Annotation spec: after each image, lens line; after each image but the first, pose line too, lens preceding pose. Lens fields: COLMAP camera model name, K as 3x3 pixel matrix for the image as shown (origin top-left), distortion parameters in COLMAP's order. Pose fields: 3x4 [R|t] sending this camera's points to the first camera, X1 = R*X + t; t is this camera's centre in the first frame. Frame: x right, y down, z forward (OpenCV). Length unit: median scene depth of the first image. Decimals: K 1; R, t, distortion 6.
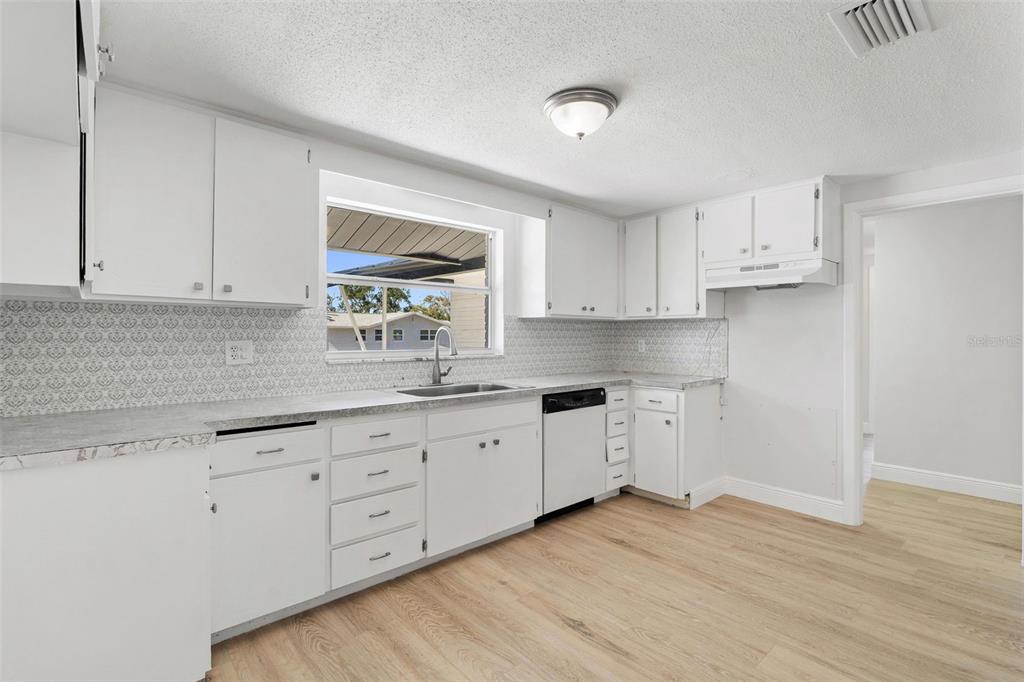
lens RADIAL K [[487.1, 0, 523.6], [0, 487.1, 334.4], [0, 0, 1]] dist [-0.003527, -0.000047]
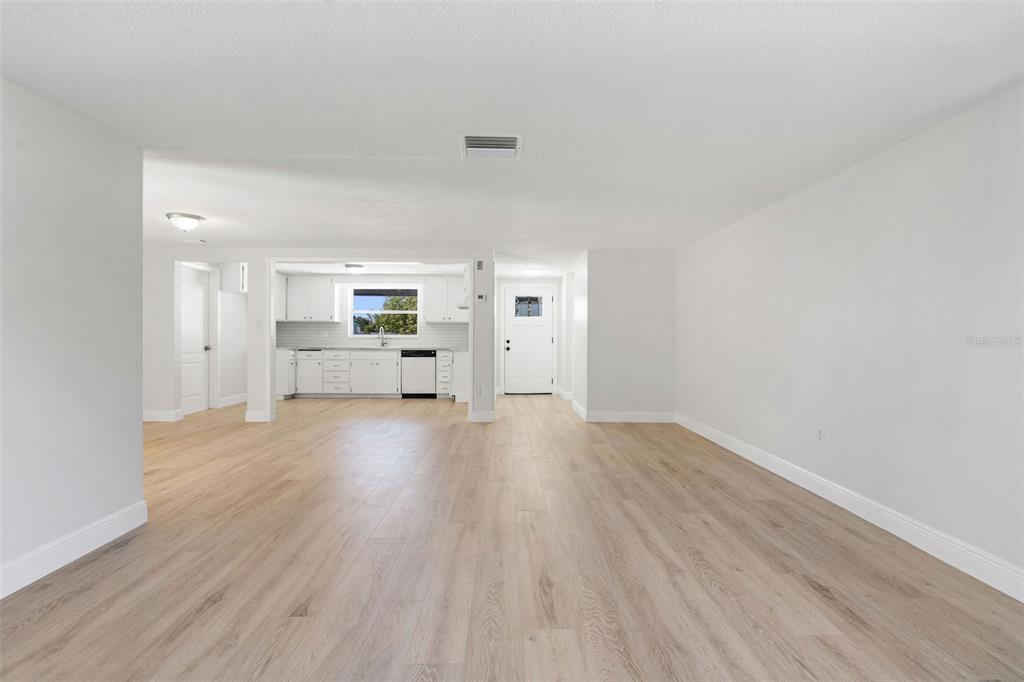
lens RADIAL K [[474.6, 0, 512.5], [0, 474.6, 335.5], [0, 0, 1]] dist [-0.005902, 0.000806]
pose [[0.754887, 0.000852, -0.655854, 2.313193], [-0.003122, 0.999992, -0.002294, 0.042740], [0.655847, 0.003779, 0.754884, -0.641616]]
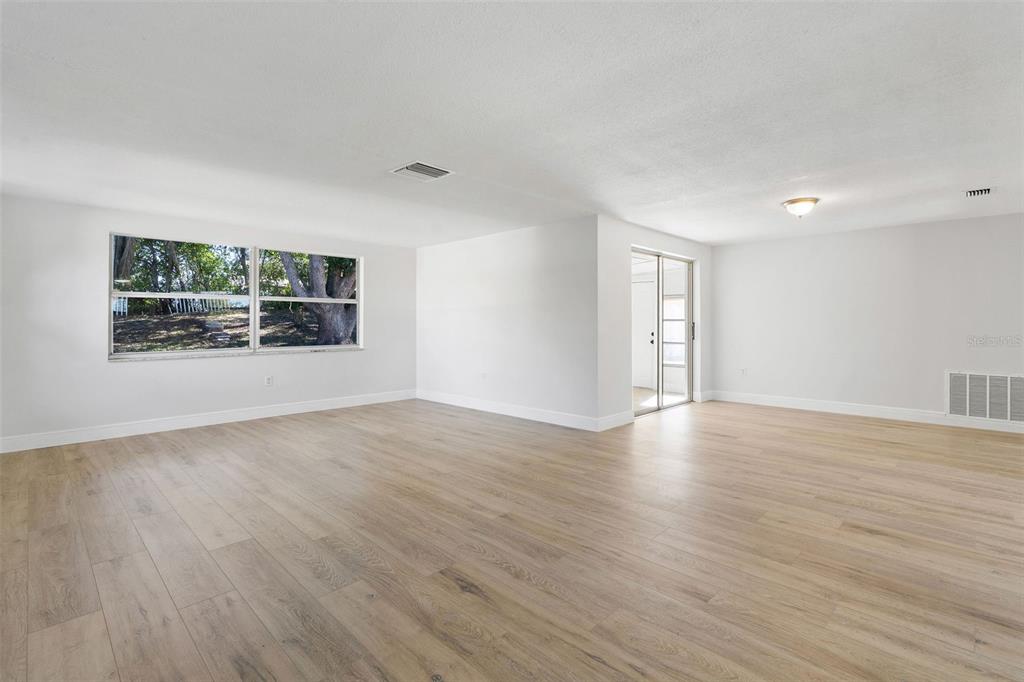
lens RADIAL K [[475.5, 0, 516.9], [0, 475.5, 316.8], [0, 0, 1]] dist [-0.002415, 0.000612]
pose [[-0.998003, -0.005604, -0.062913, 1.538797], [-0.005302, 0.999974, -0.004958, 0.034686], [0.062939, -0.004614, -0.998007, 1.143862]]
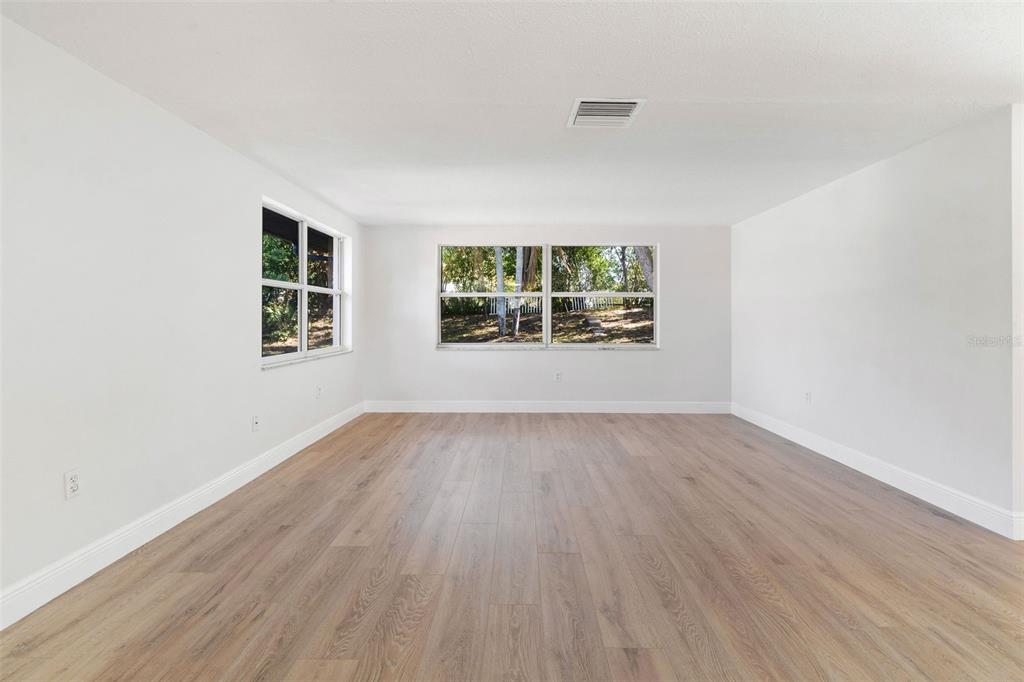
lens RADIAL K [[475.5, 0, 516.9], [0, 475.5, 316.8], [0, 0, 1]] dist [-0.002415, 0.000612]
pose [[-0.738758, -0.005138, 0.673951, 1.247282], [-0.000643, 0.999976, 0.006918, 0.033421], [-0.673970, 0.004677, -0.738744, 0.717328]]
